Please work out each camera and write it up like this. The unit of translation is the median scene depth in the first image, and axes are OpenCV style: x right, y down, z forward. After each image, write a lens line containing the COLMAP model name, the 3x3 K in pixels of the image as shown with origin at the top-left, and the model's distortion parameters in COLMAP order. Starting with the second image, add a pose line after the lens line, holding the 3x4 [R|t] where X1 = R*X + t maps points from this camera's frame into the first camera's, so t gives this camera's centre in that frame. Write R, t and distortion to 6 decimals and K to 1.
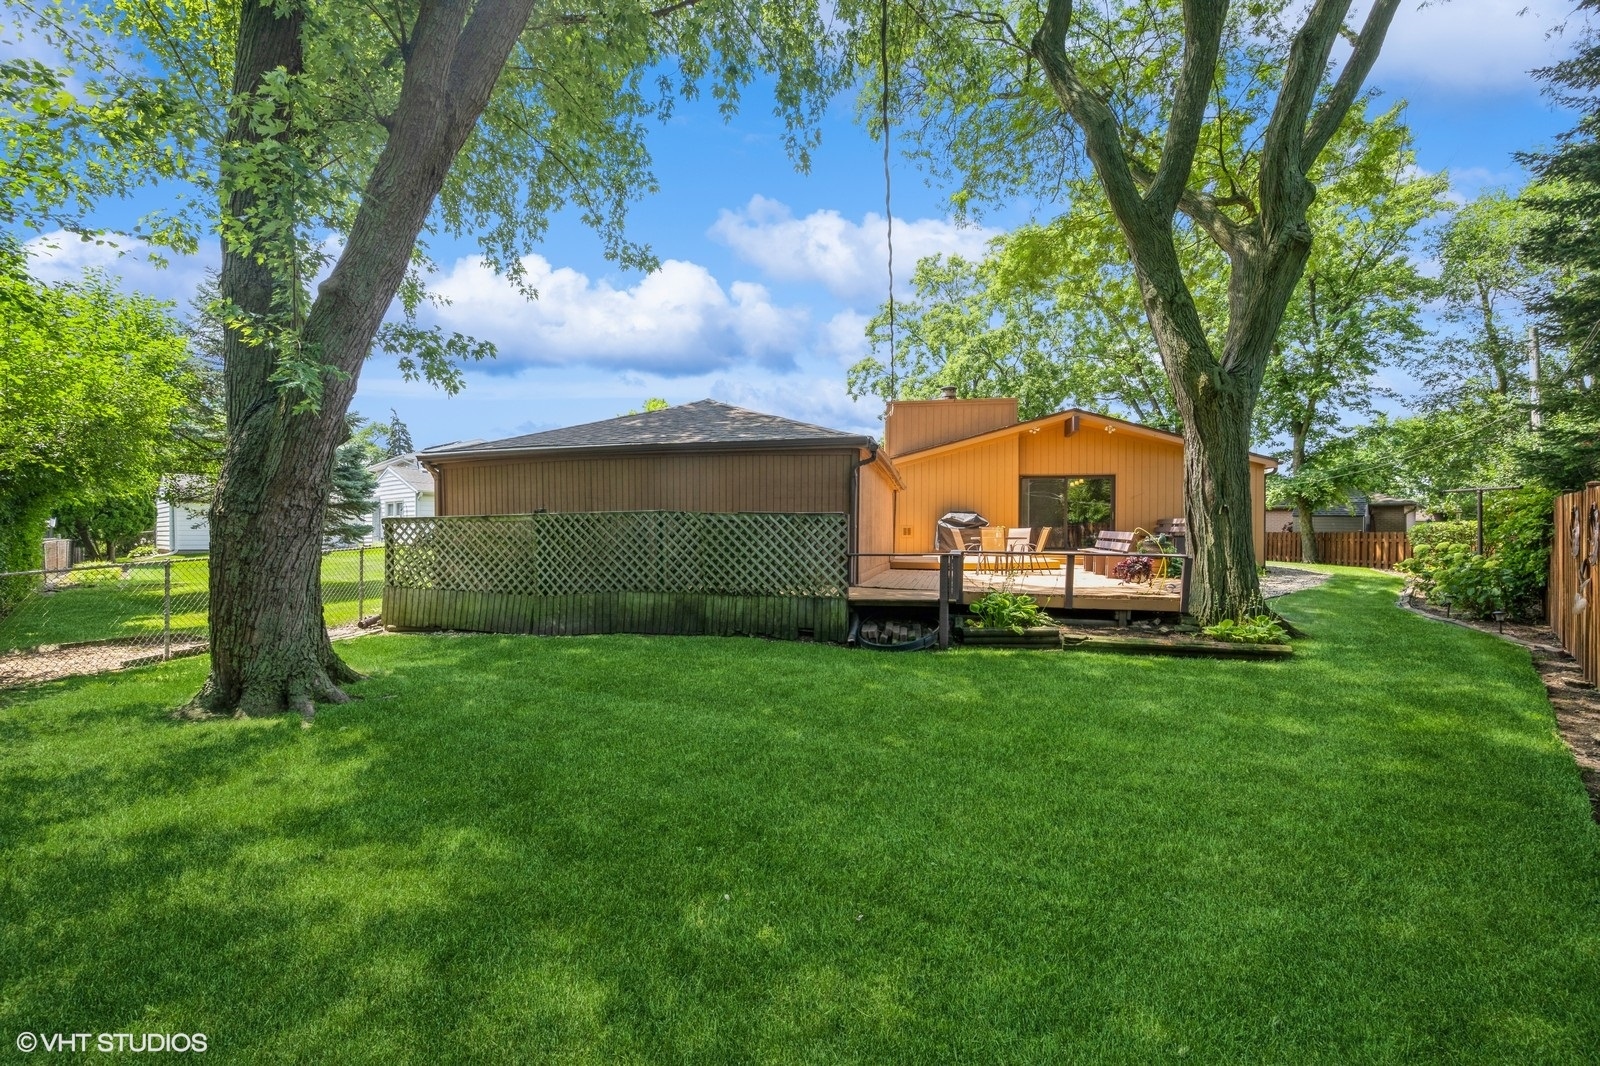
lens RADIAL K [[694.0, 0, 795.9], [0, 694.0, 532.0], [0, 0, 1]] dist [-0.003798, 0.000392]
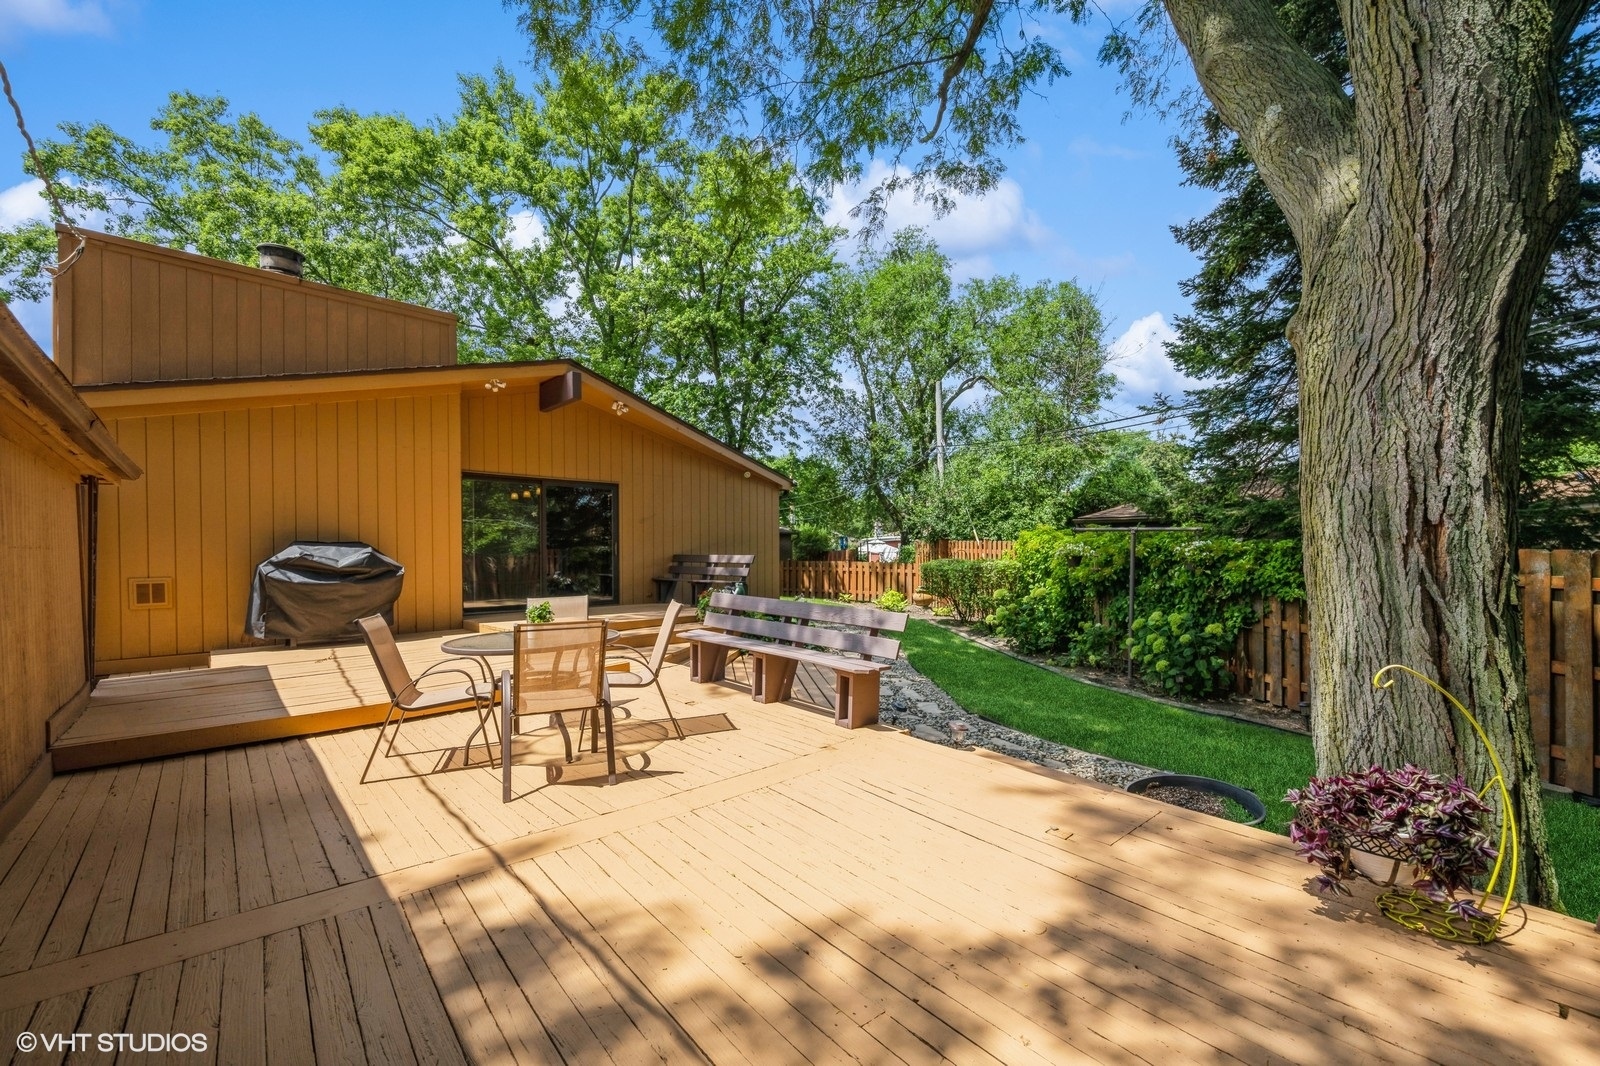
lens RADIAL K [[627.6, 0, 812.9], [0, 627.6, 557.5], [0, 0, 1]] dist [-0.006907, 0.000174]
pose [[0.564745, -0.016908, 0.825092, 0.085275], [0.000587, 0.999798, 0.020087, -0.026171], [-0.825265, -0.010860, 0.564641, 0.513199]]
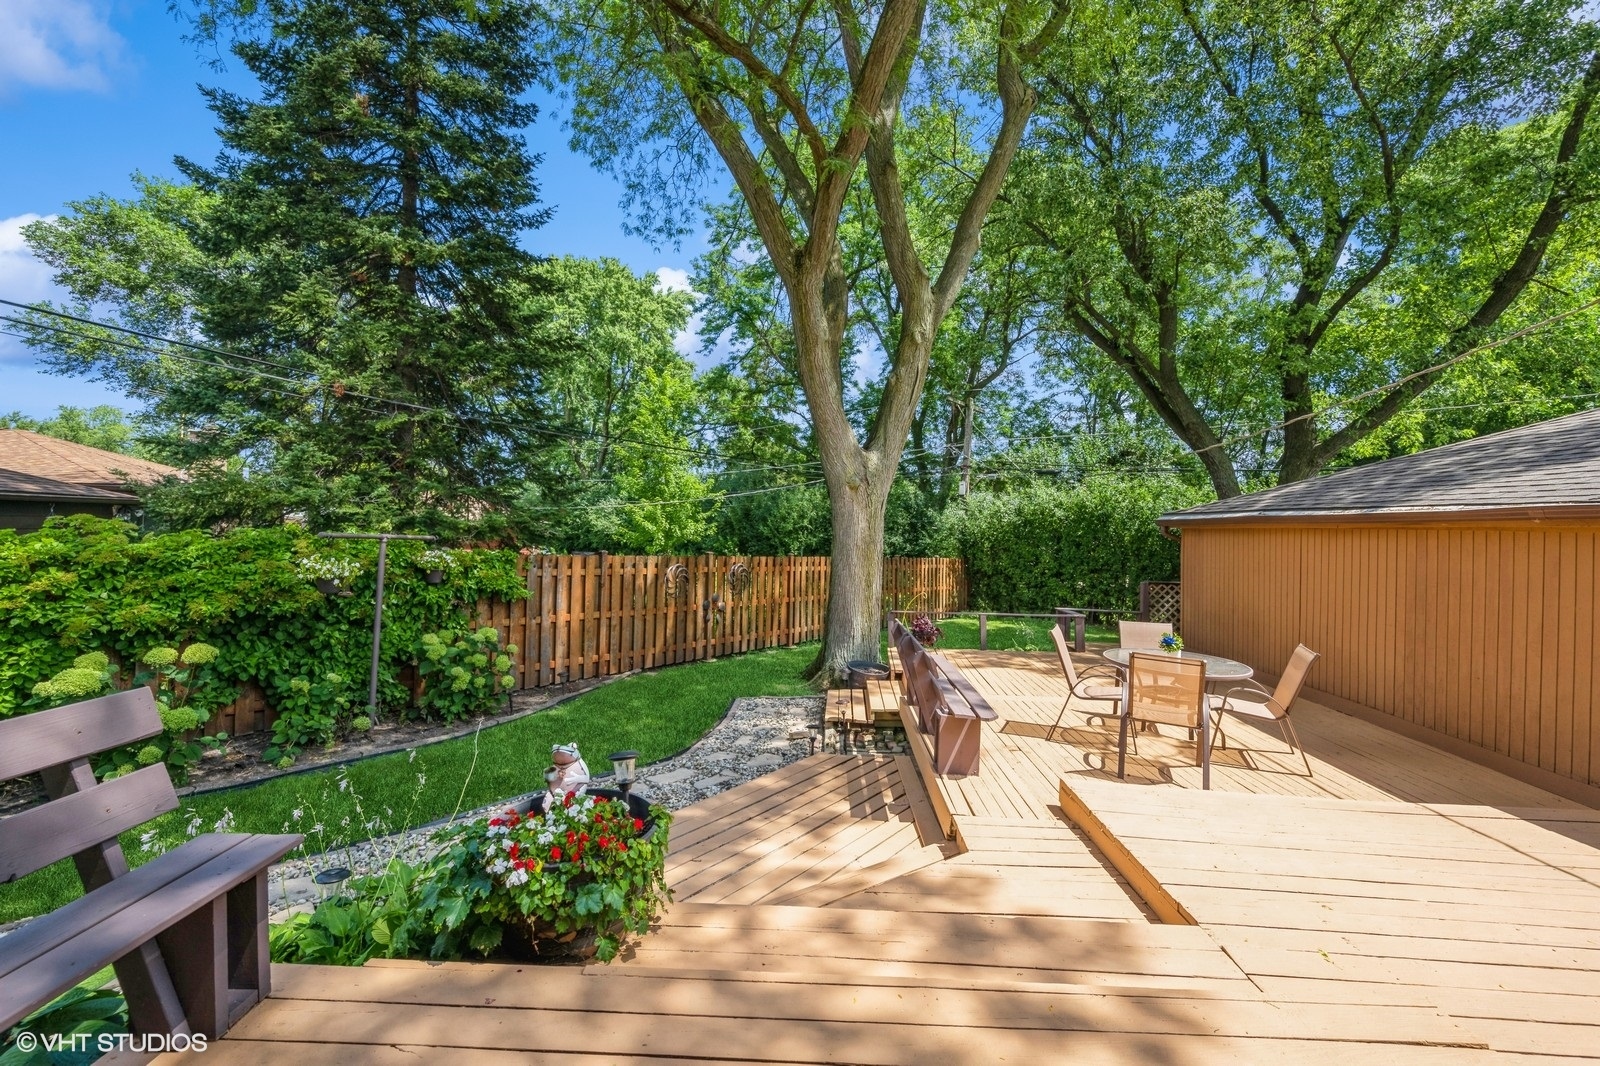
lens RADIAL K [[627.6, 0, 800.2], [0, 627.6, 529.6], [0, 0, 1]] dist [-0.006907, 0.000174]
pose [[-0.990577, -0.023986, -0.134837, 0.778527], [-0.022939, 0.999693, -0.009315, -0.066741], [0.135019, -0.006134, -0.990824, 1.476175]]
